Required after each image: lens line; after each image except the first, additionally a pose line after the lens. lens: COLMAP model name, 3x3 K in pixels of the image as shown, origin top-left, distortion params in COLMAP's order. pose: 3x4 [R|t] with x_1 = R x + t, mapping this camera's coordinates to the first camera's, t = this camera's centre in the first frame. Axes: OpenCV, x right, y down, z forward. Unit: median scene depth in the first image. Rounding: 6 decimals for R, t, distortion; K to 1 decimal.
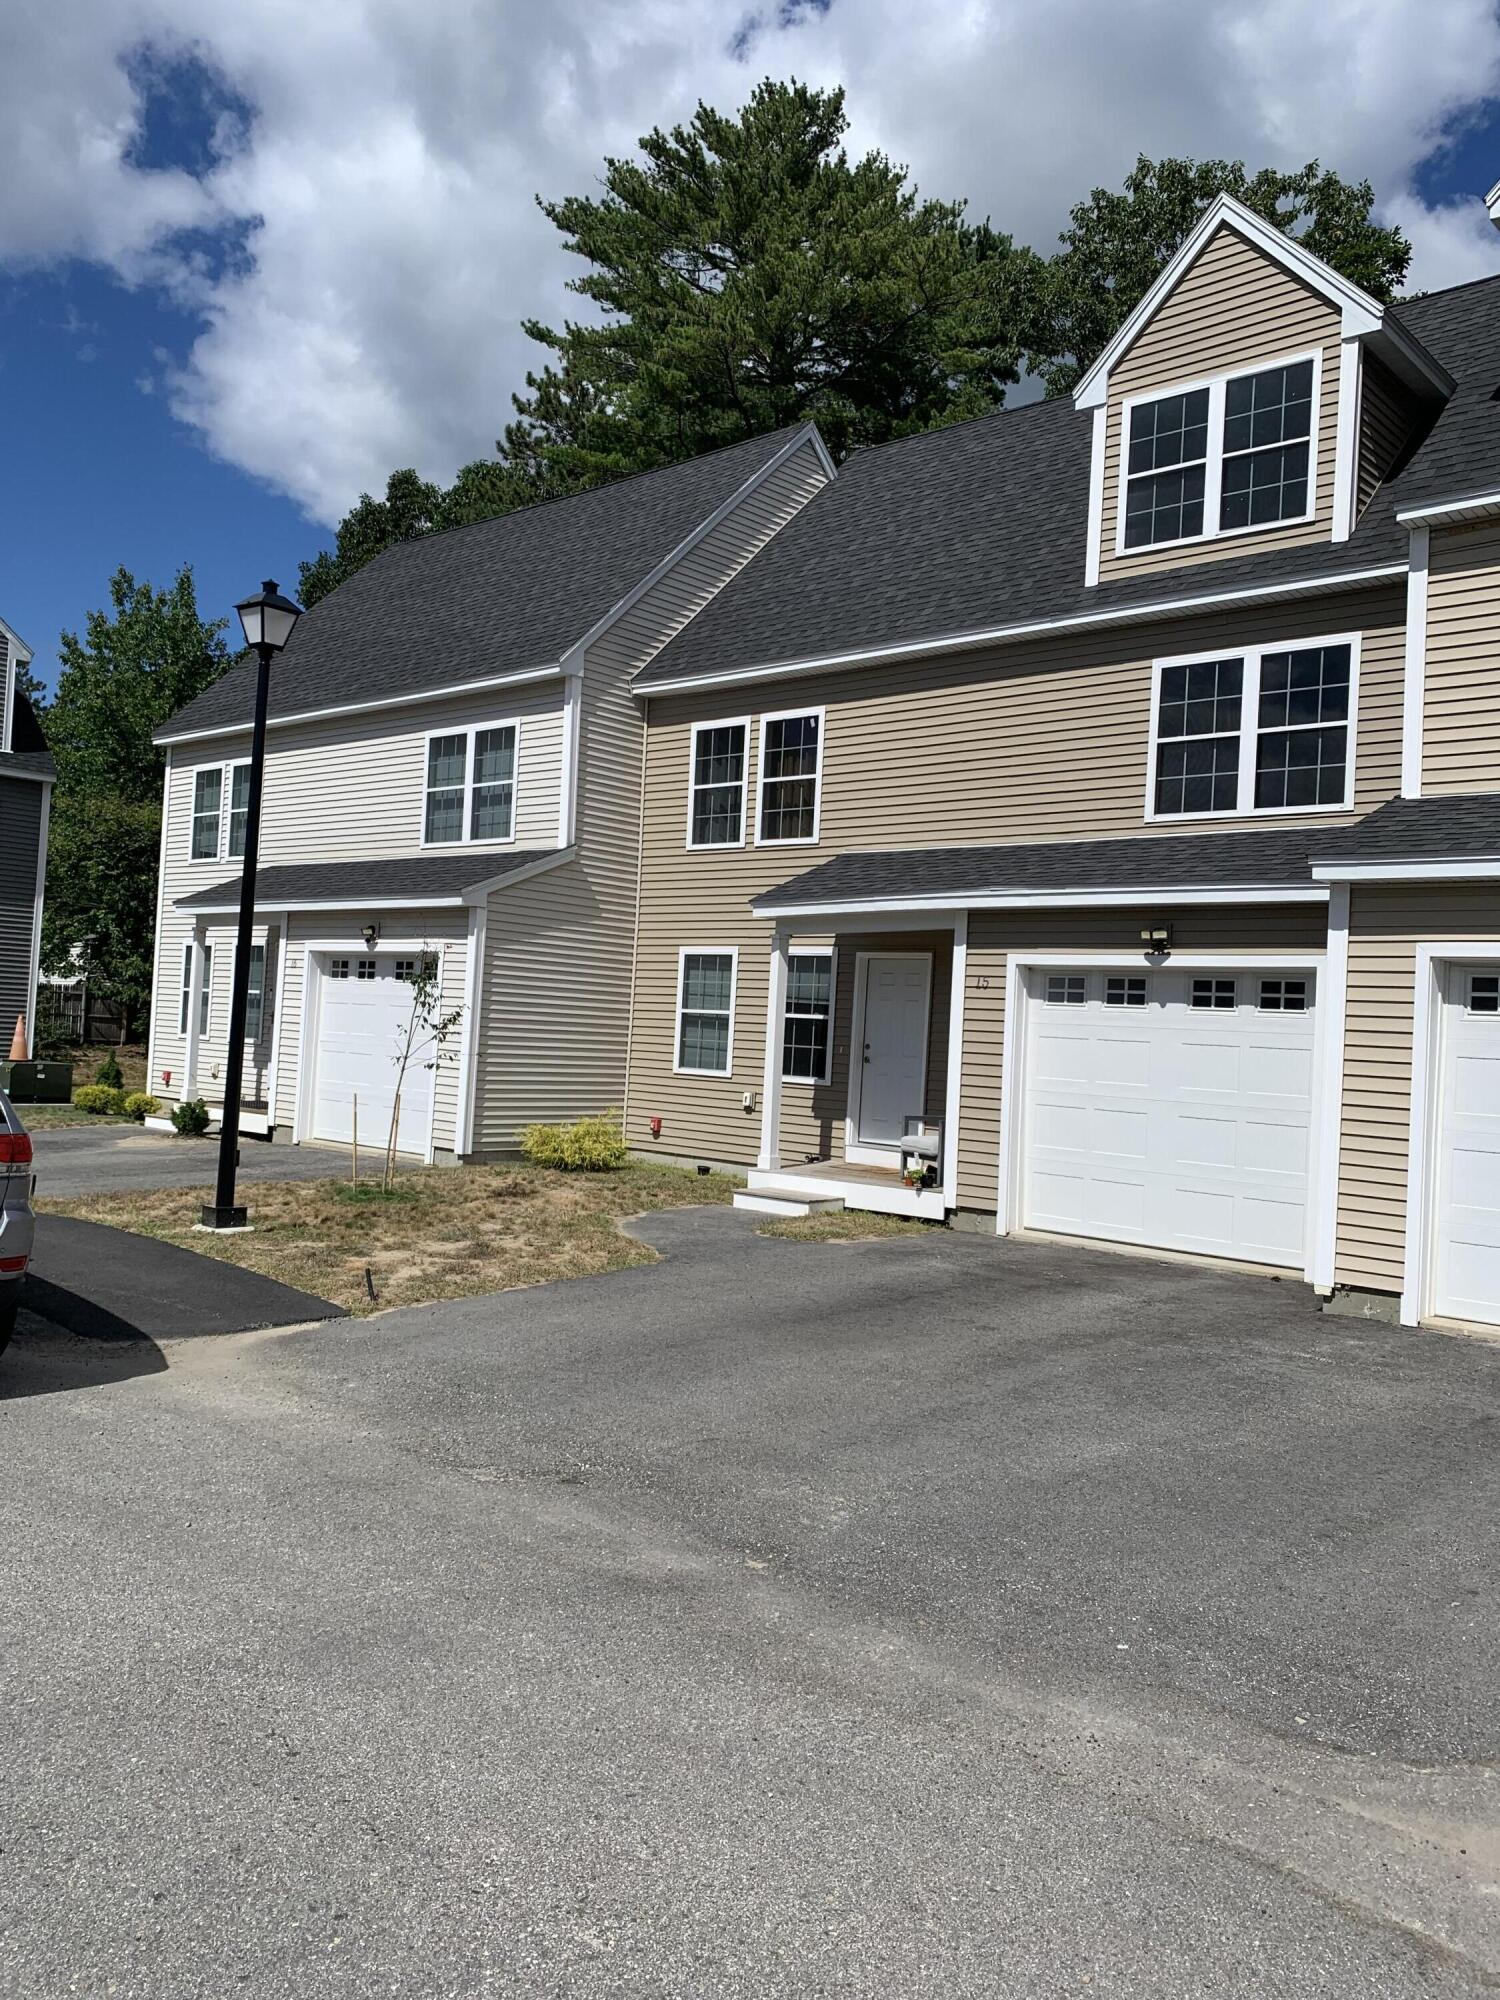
lens RADIAL K [[1518.6, 0, 731.8], [0, 1518.6, 991.4], [0, 0, 1]] dist [0.085917, -0.121786]
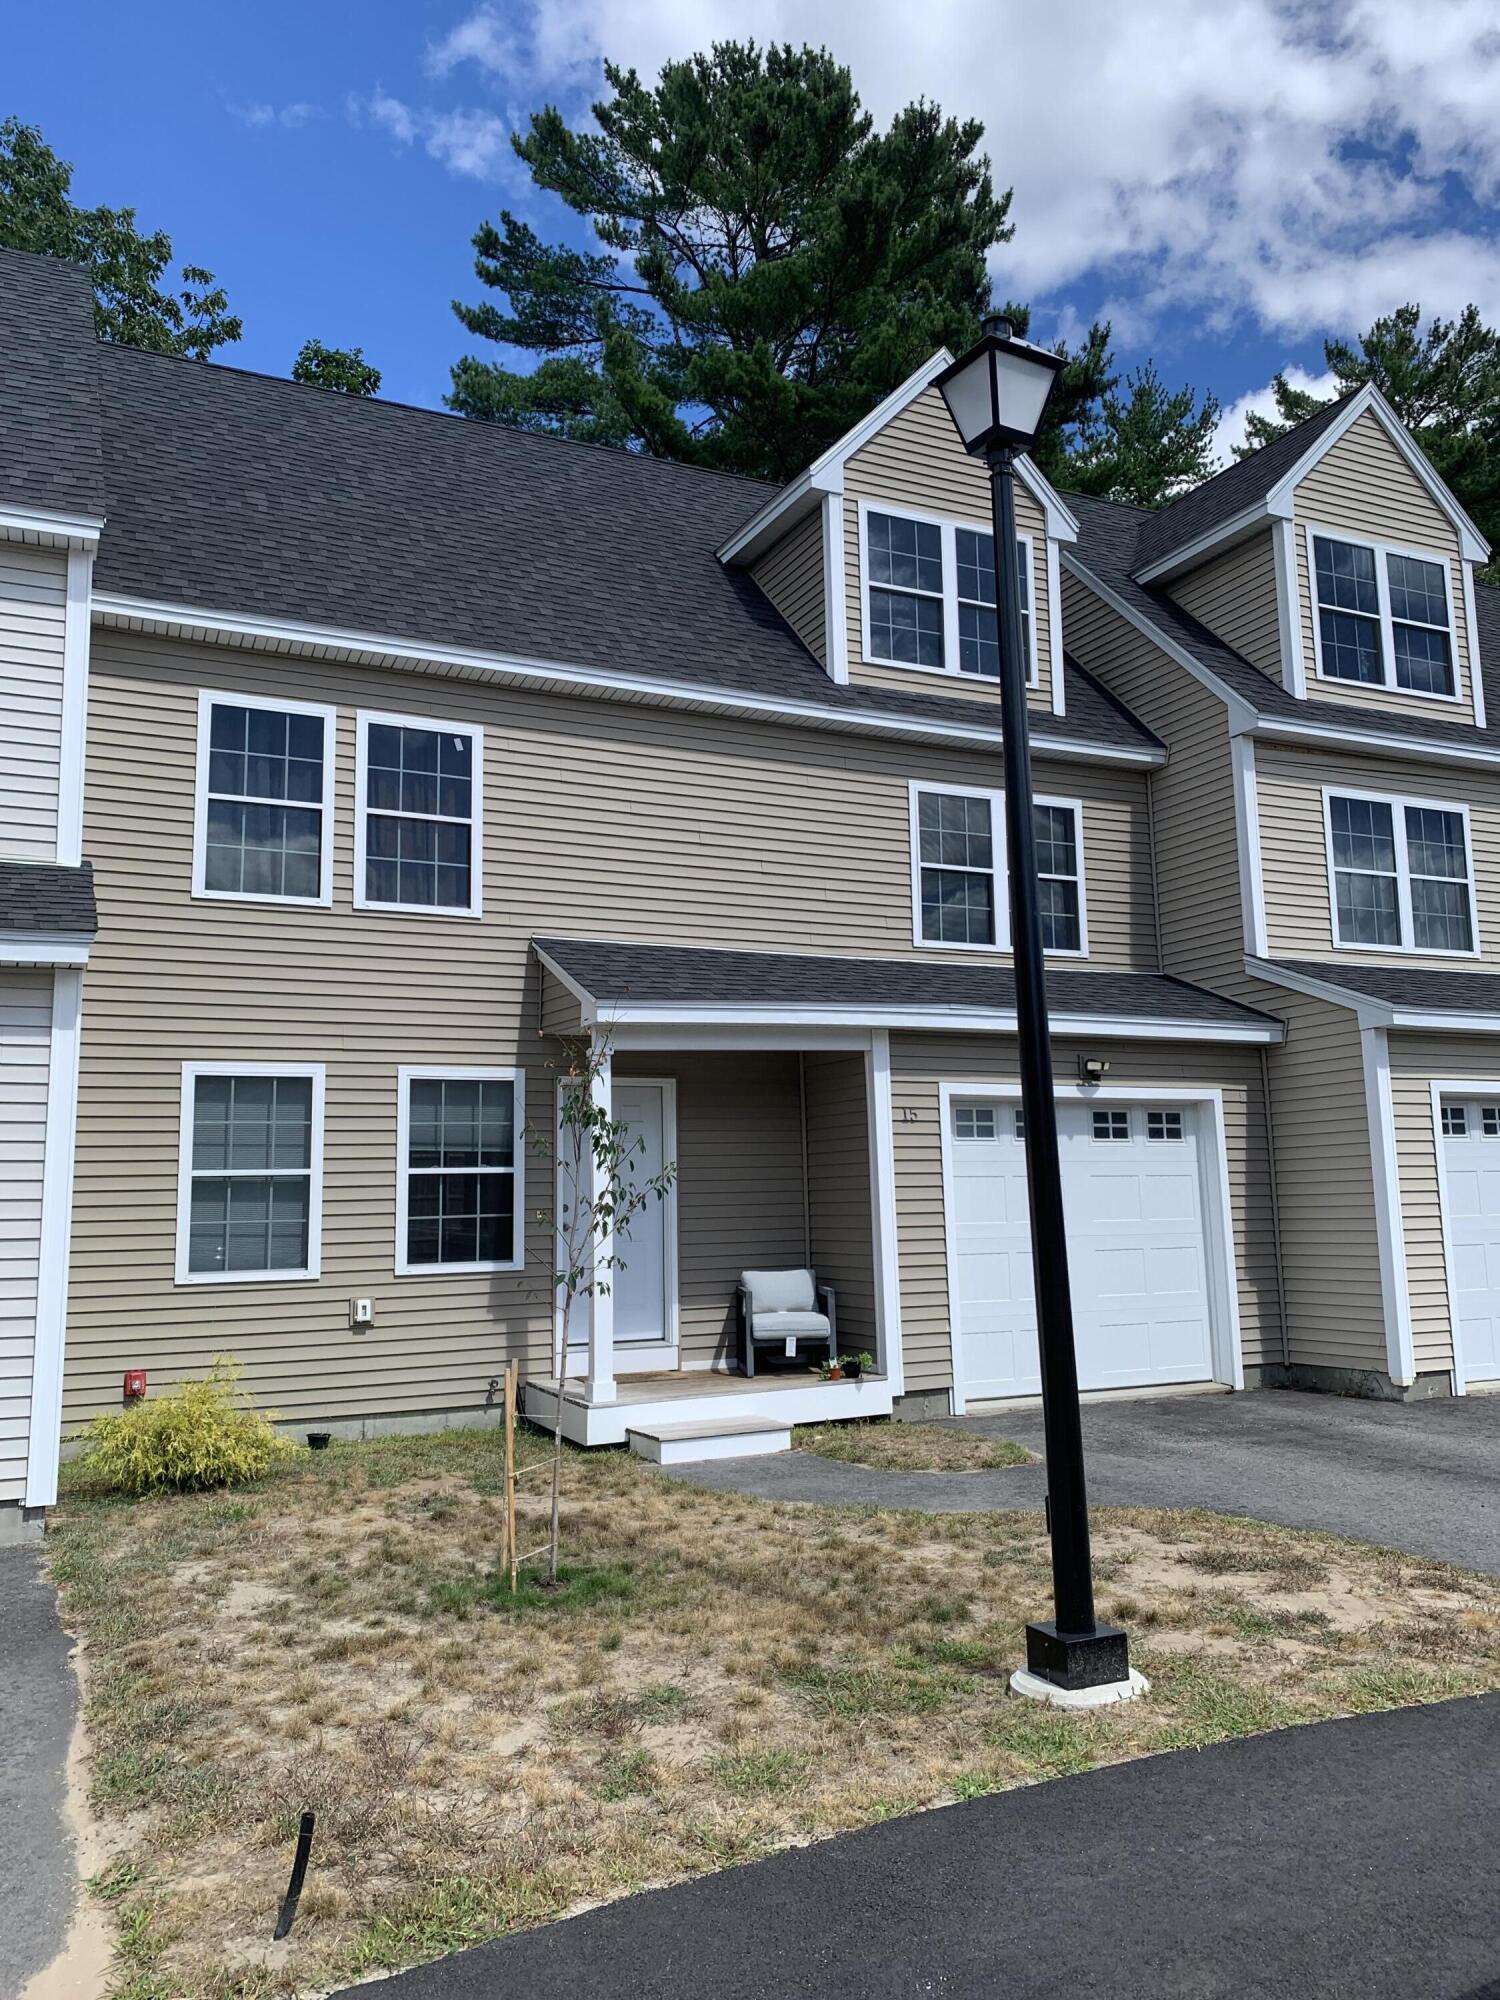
lens RADIAL K [[1526.9, 0, 750.0], [0, 1526.9, 1000.0], [0, 0, 1]] dist [0.047498, -0.036338]
pose [[0.366145, 0.067510, 0.928106, -0.641106], [0.015763, 0.996772, -0.078723, -0.004637], [-0.930424, 0.043454, 0.363899, 0.751486]]
